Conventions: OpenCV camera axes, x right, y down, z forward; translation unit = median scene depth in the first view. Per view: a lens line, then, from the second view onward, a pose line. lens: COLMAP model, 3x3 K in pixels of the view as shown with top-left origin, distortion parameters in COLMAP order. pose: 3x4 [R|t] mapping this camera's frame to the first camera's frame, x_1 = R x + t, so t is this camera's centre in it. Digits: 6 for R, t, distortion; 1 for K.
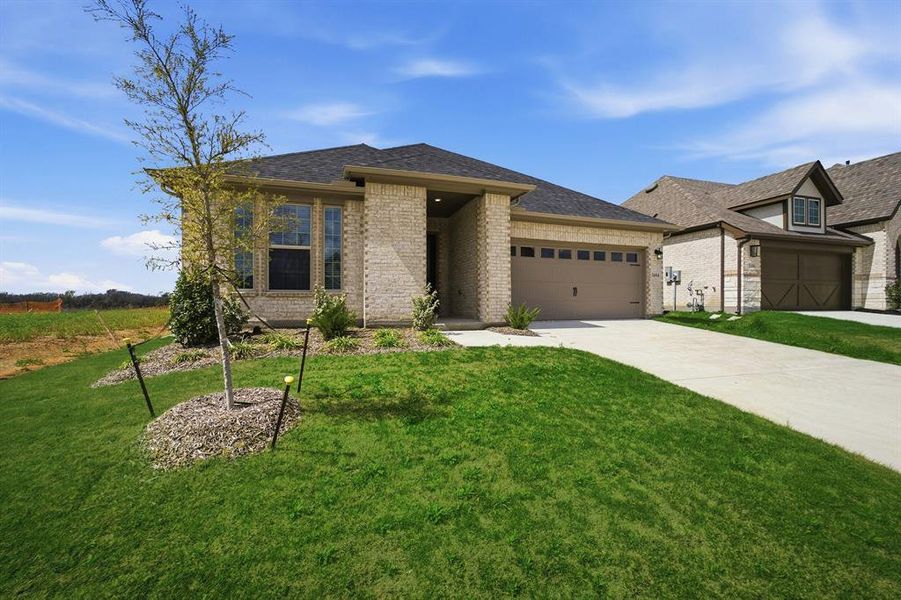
lens RADIAL K [[377.9, 0, 449.3], [0, 377.9, 292.0], [0, 0, 1]] dist [-0.040276, 0.024833]
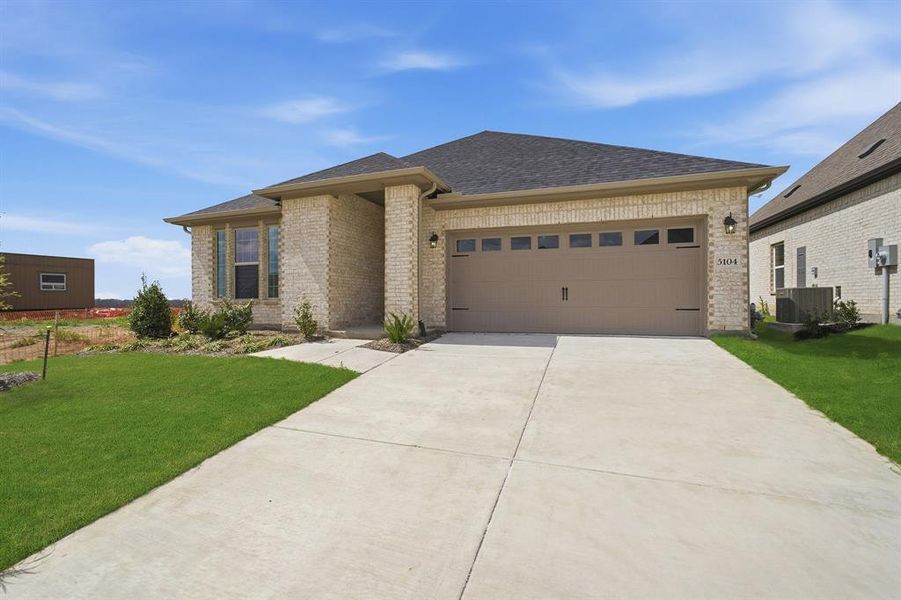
lens RADIAL K [[377.9, 0, 449.3], [0, 377.9, 292.0], [0, 0, 1]] dist [-0.040276, 0.024833]
pose [[0.790459, -0.014636, -0.612340, 0.739865], [0.022937, 0.999721, 0.005715, -0.016320], [0.612085, -0.018563, 0.790574, 0.380269]]
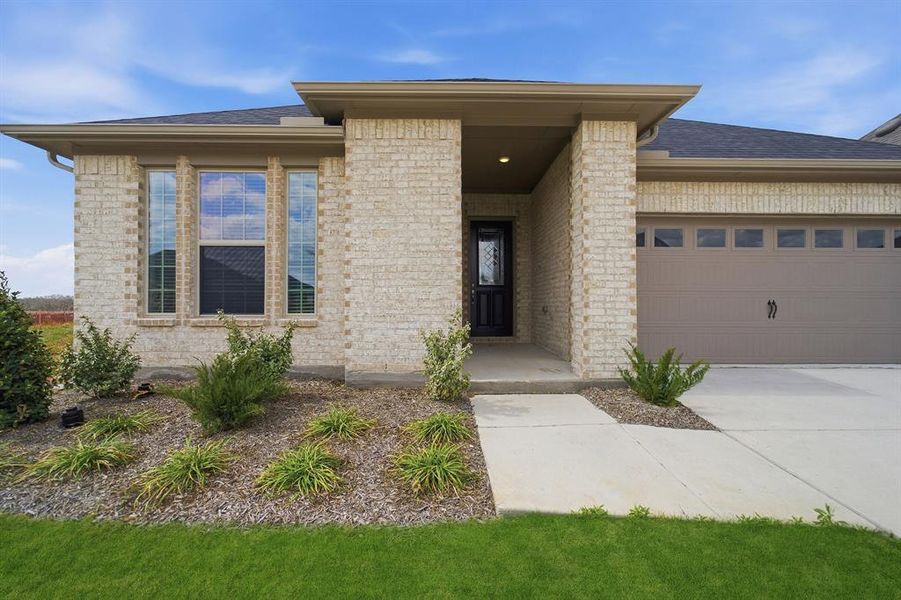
lens RADIAL K [[390.9, 0, 442.9], [0, 390.9, 301.3], [0, 0, 1]] dist [-0.022850, 0.010875]
pose [[0.955741, 0.000631, -0.294210, 0.070768], [0.005920, 0.999754, 0.021376, -0.032737], [0.294151, -0.022172, 0.955502, 0.438423]]
